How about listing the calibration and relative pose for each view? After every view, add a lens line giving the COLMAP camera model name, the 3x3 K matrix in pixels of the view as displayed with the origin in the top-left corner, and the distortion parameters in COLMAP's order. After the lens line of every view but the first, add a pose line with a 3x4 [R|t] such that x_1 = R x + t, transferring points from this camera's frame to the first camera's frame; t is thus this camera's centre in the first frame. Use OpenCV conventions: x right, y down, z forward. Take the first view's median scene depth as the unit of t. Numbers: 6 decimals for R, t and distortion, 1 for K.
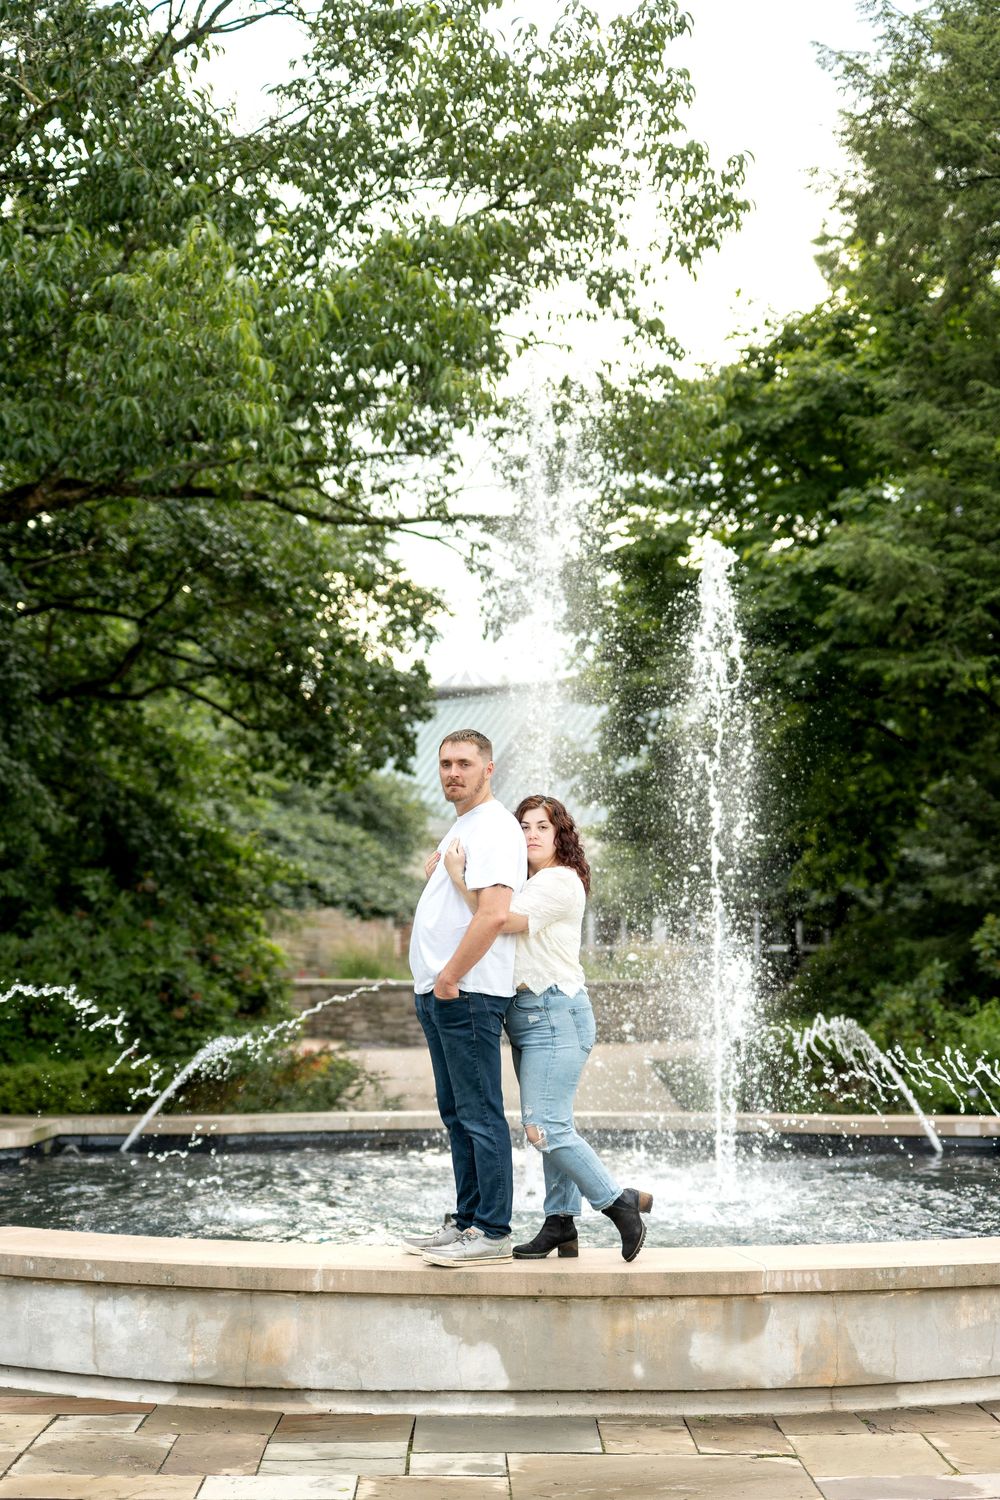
lens RADIAL K [[2263.1, 0, 490.1], [0, 2263.1, 836.0], [0, 0, 1]] dist [-0.014273, 0.000000]
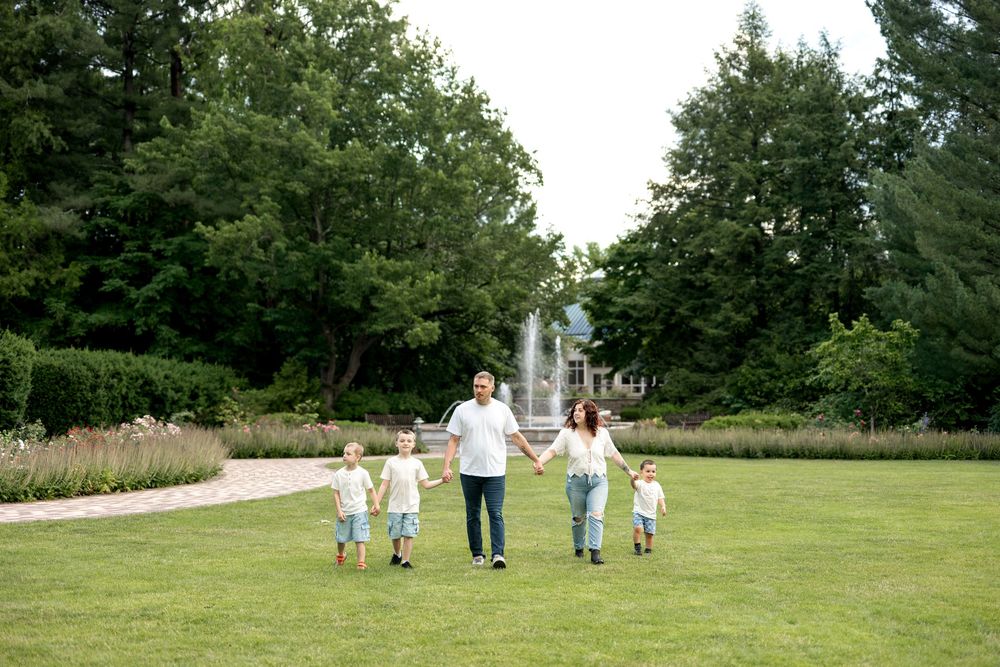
lens RADIAL K [[1351.0, 0, 505.9], [0, 1351.0, 332.5], [0, 0, 1]] dist [-0.012532, 0.000000]
pose [[0.991281, -0.008953, -0.131457, 0.300799], [0.011094, 0.999817, 0.015562, -0.125712], [0.131294, -0.016885, 0.991200, -1.906694]]
